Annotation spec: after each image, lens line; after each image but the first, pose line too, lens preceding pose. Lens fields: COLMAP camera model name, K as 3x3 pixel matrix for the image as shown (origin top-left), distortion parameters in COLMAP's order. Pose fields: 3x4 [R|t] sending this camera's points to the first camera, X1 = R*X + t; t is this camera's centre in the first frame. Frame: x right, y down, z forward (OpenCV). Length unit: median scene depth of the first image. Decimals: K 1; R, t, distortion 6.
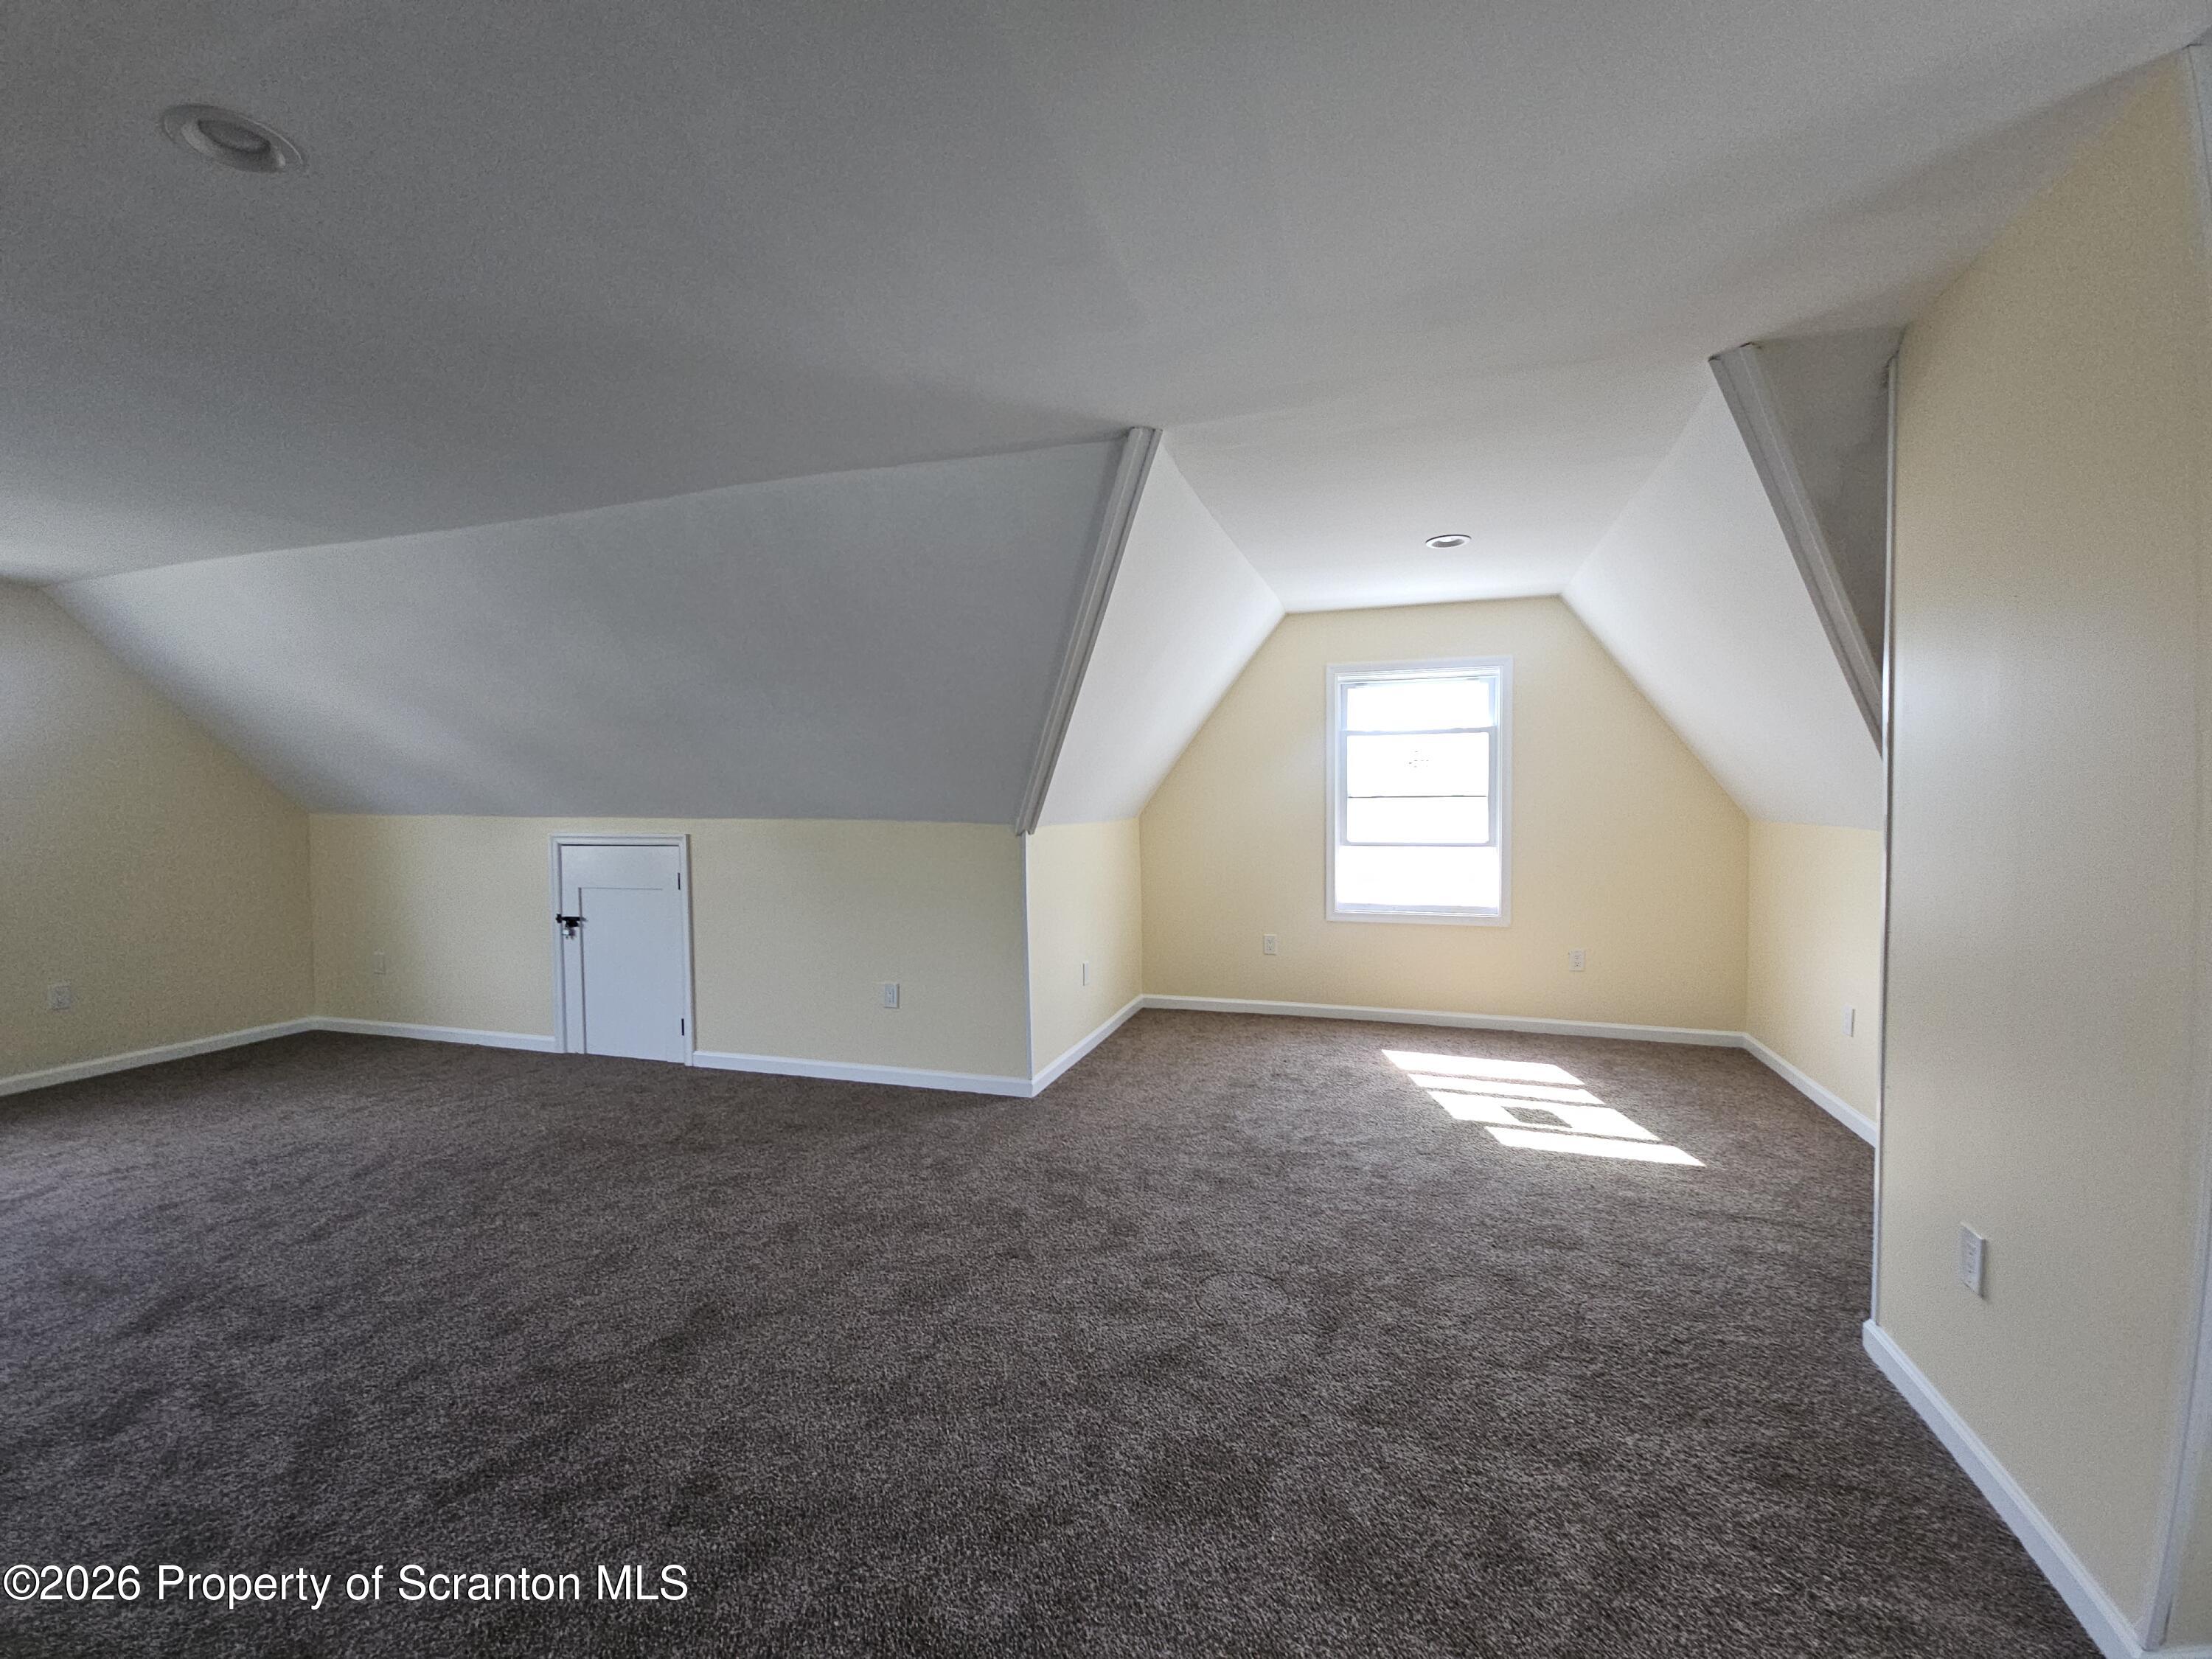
lens RADIAL K [[899.3, 0, 1119.4], [0, 899.3, 824.1], [0, 0, 1]] dist [-0.000599, -0.000203]
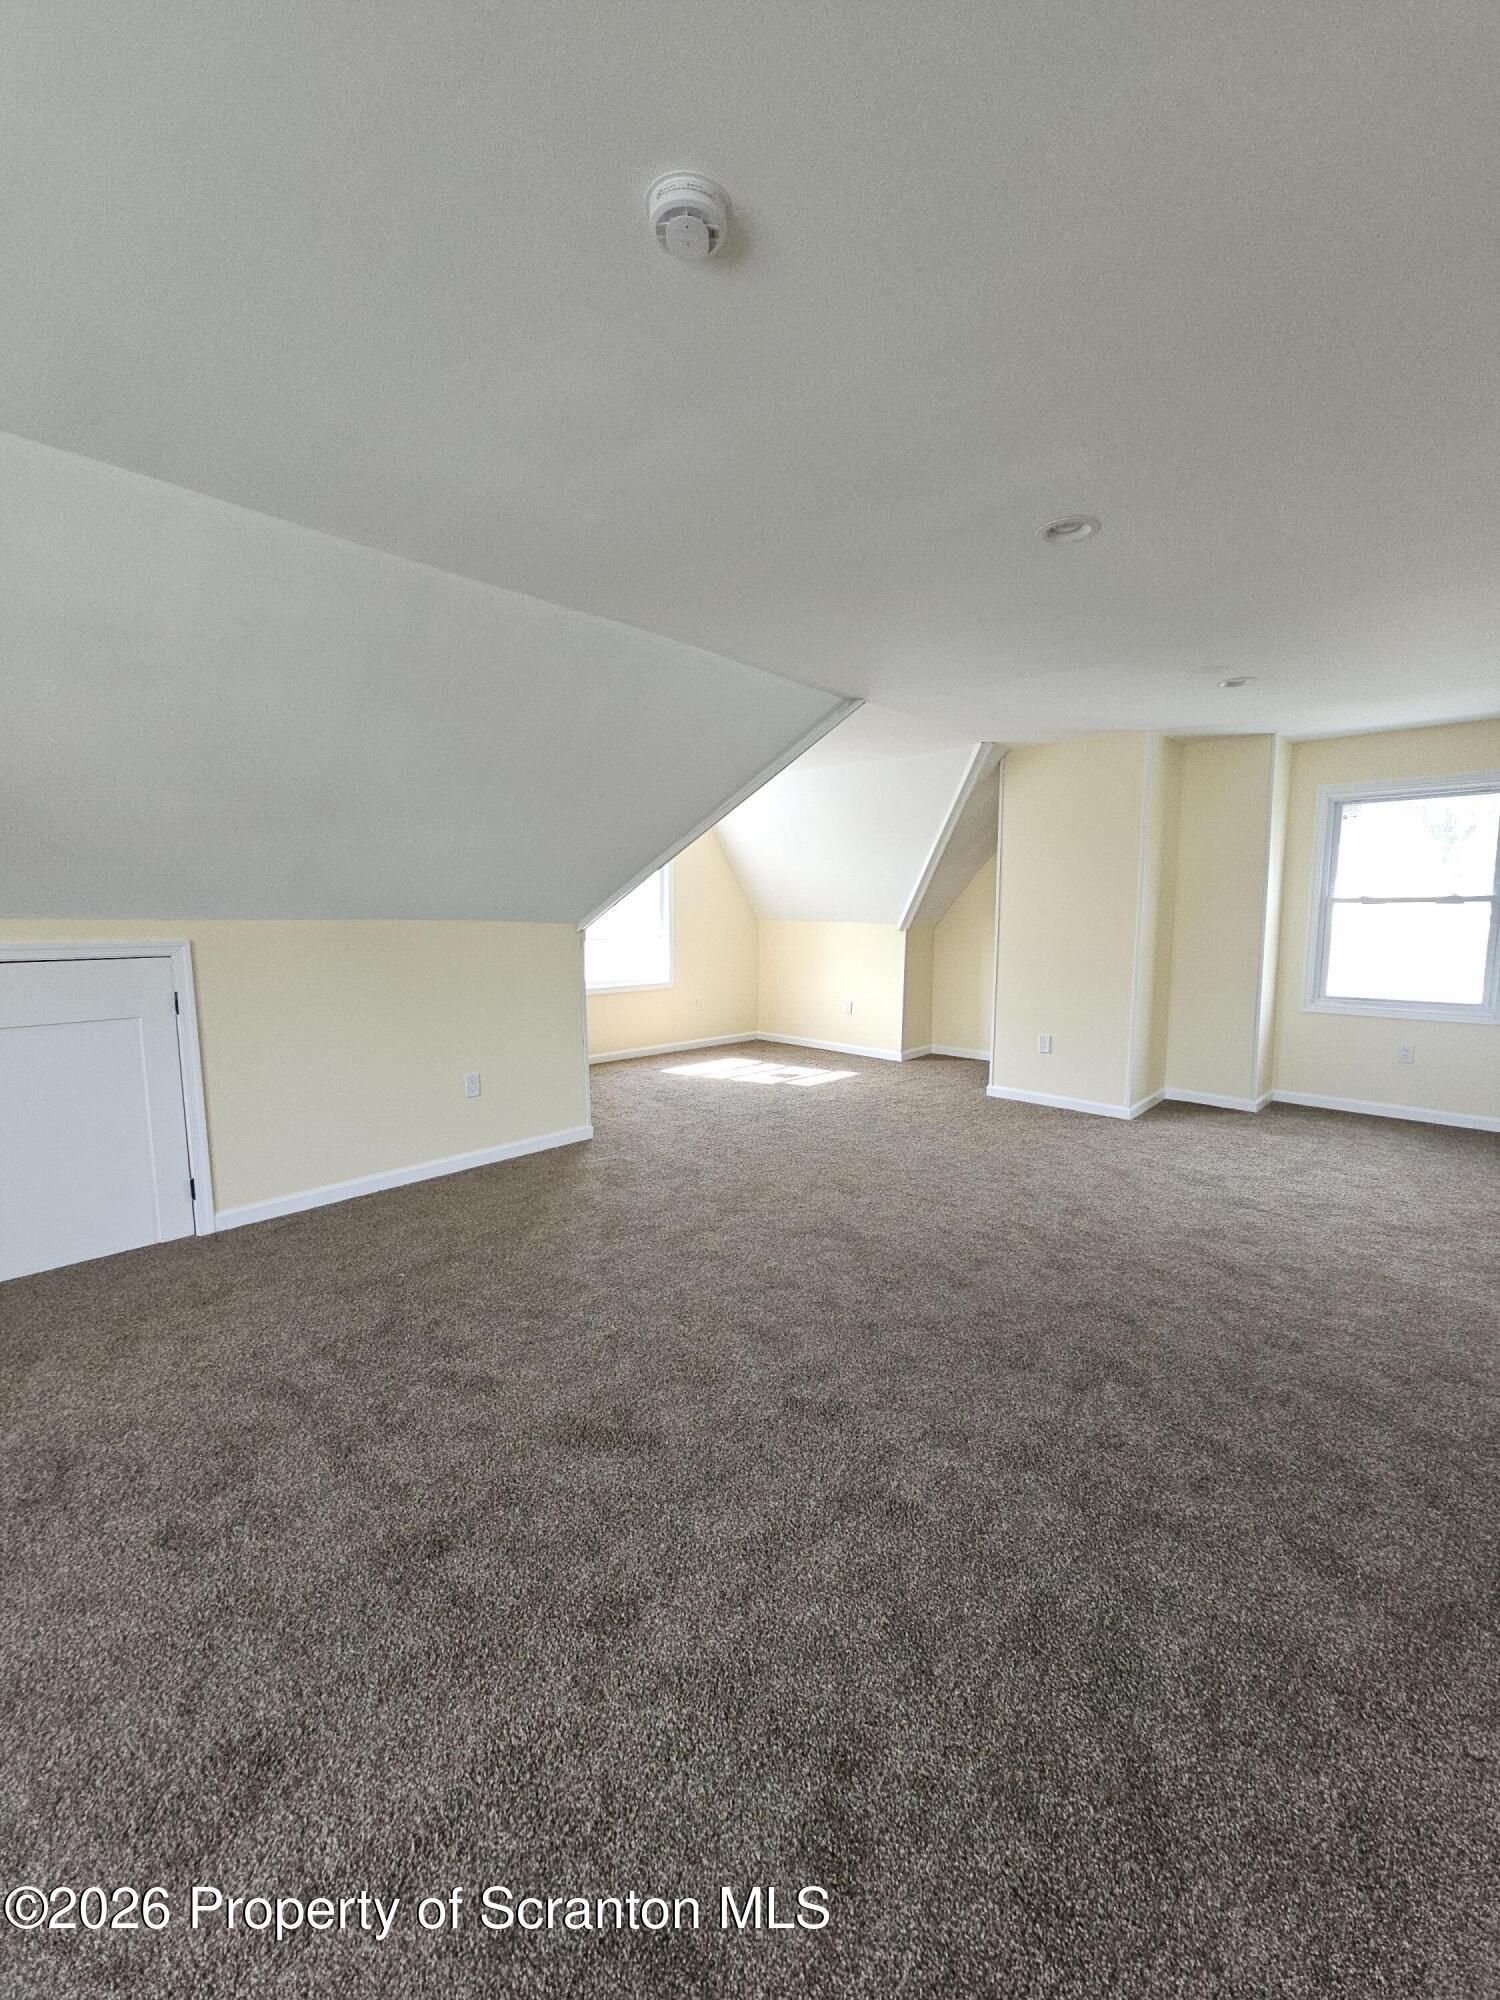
lens RADIAL K [[791.9, 0, 760.6], [0, 791.9, 1007.5], [0, 0, 1]] dist [0.000877, 0.000076]
pose [[0.441444, -0.098856, 0.891827, -1.043455], [0.022454, 0.994818, 0.099158, 0.014412], [-0.897008, -0.023748, 0.441376, 0.314053]]
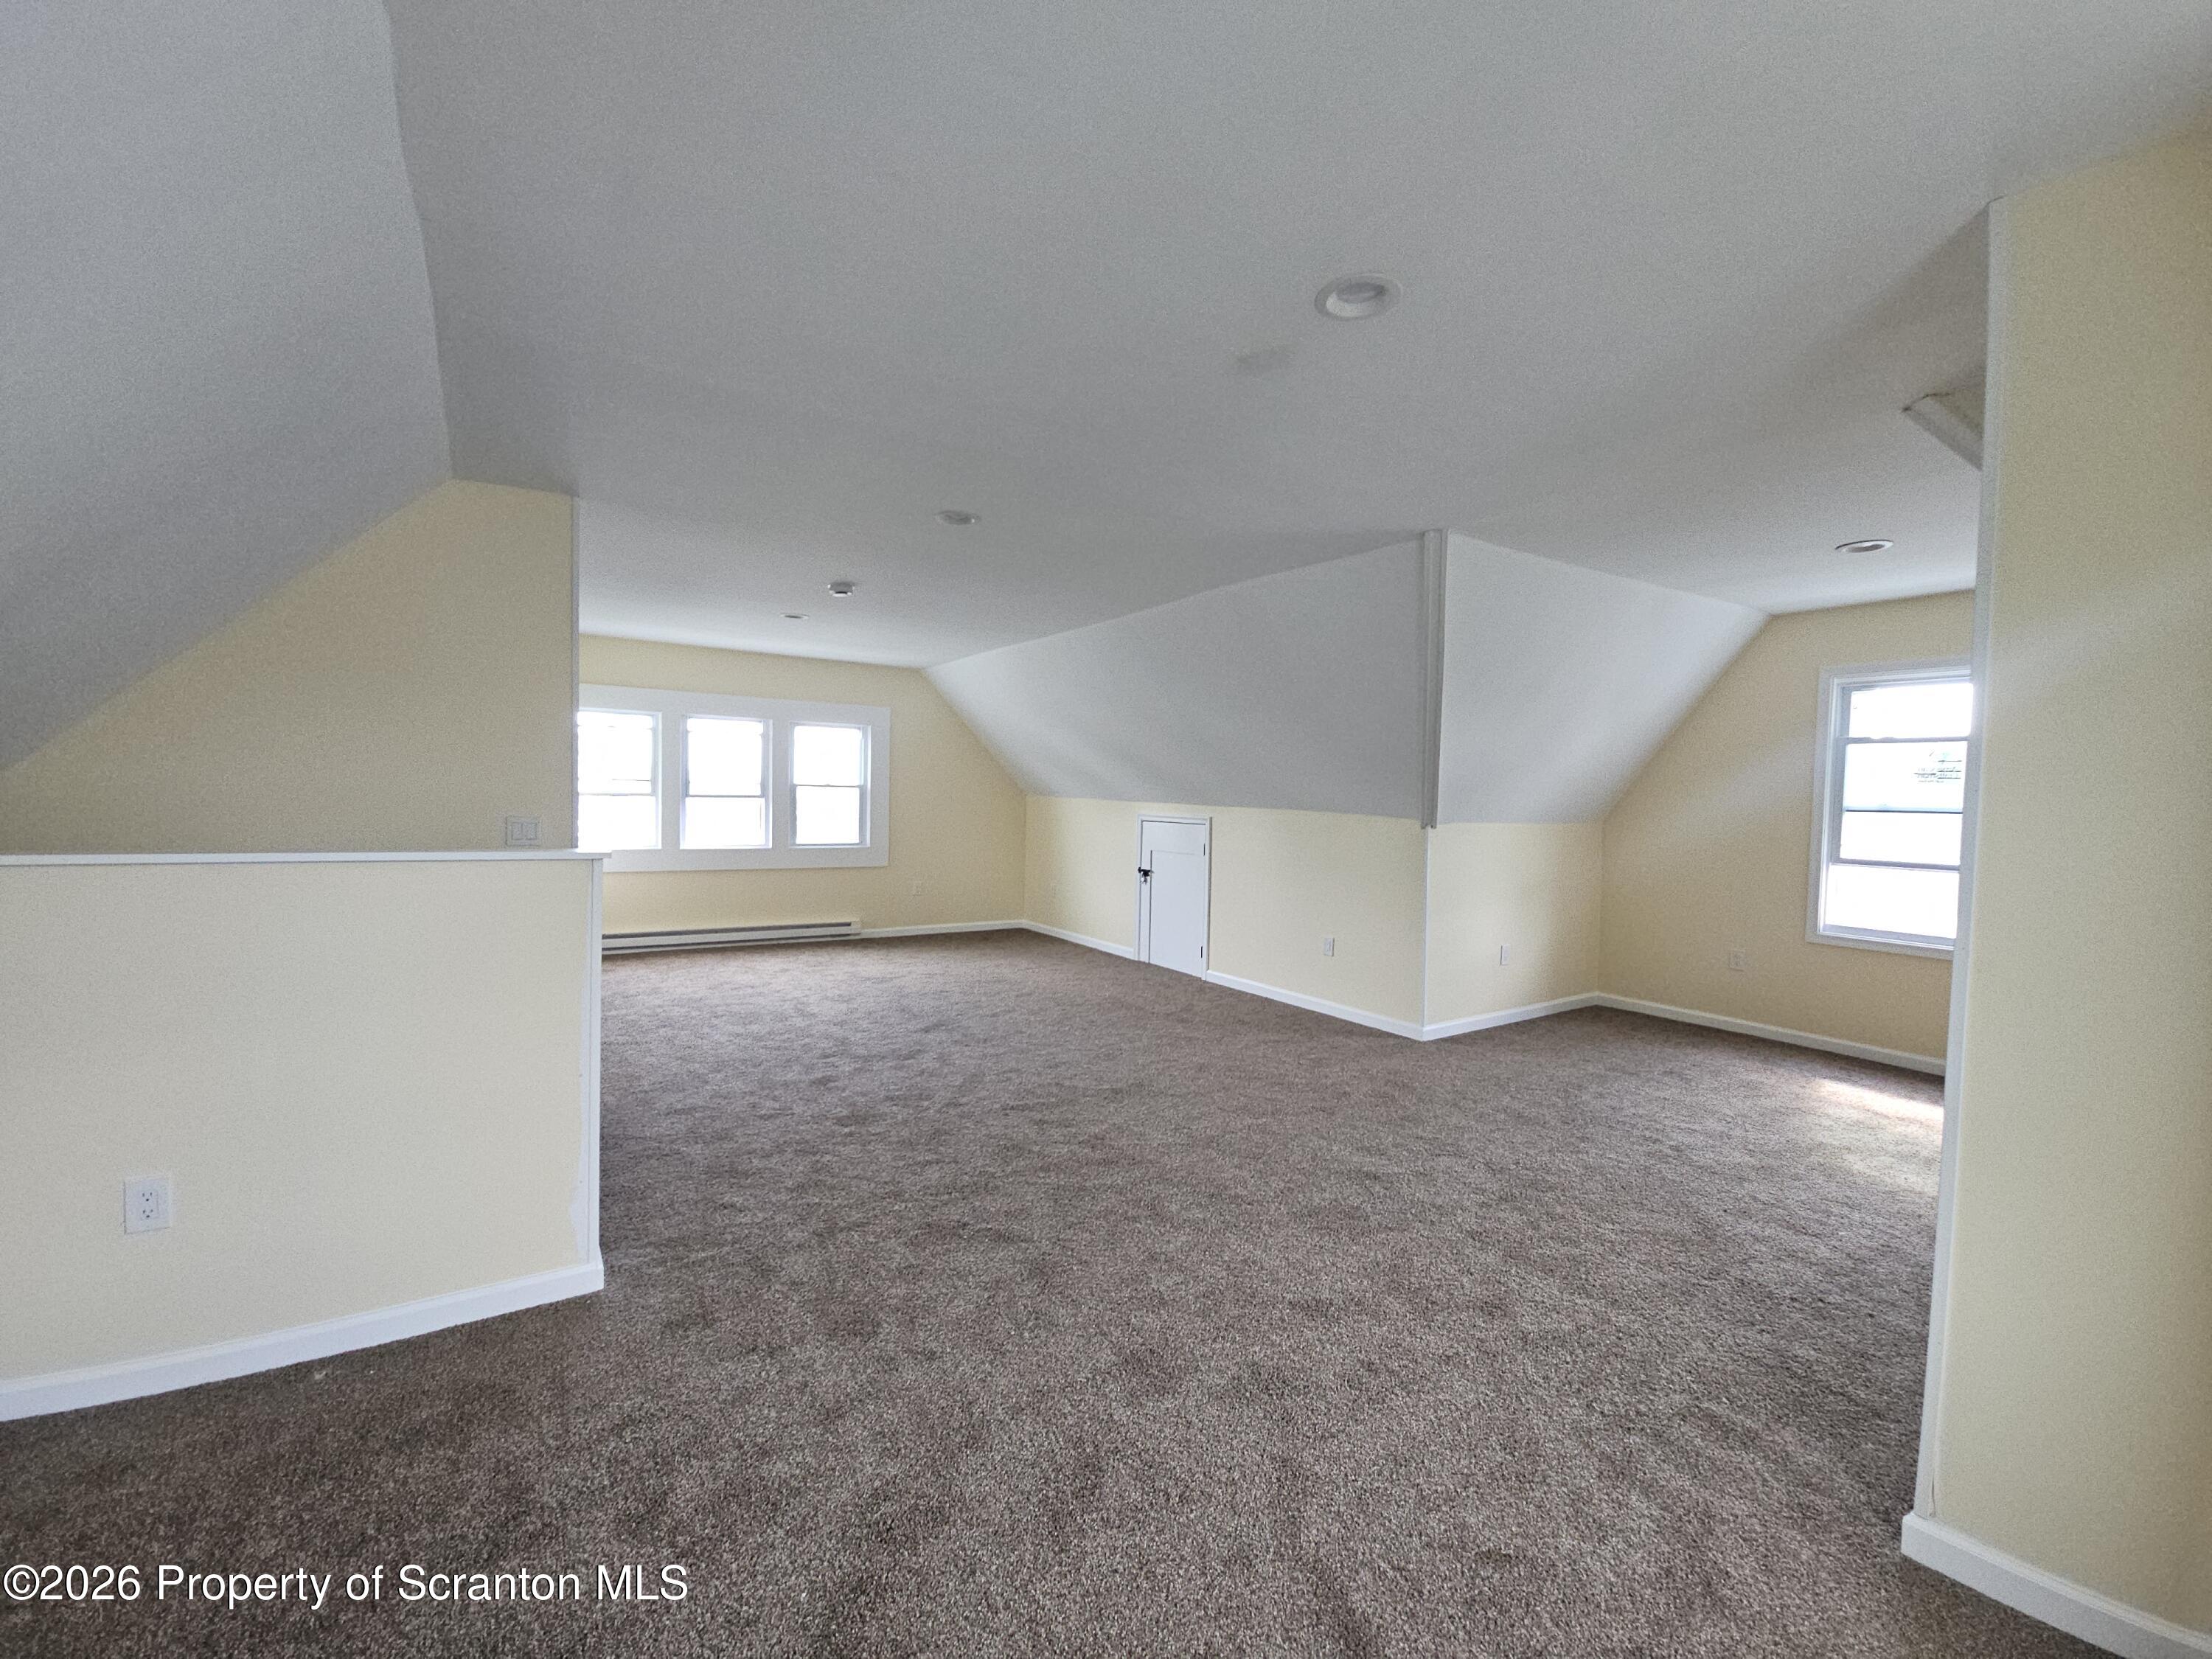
lens RADIAL K [[899.3, 0, 1119.4], [0, 899.3, 824.1], [0, 0, 1]] dist [-0.000599, -0.000203]
pose [[0.781806, 0.048695, -0.621617, 0.347366], [-0.047542, 0.998699, 0.018441, 0.003586], [0.621707, 0.015136, 0.783104, -0.241668]]
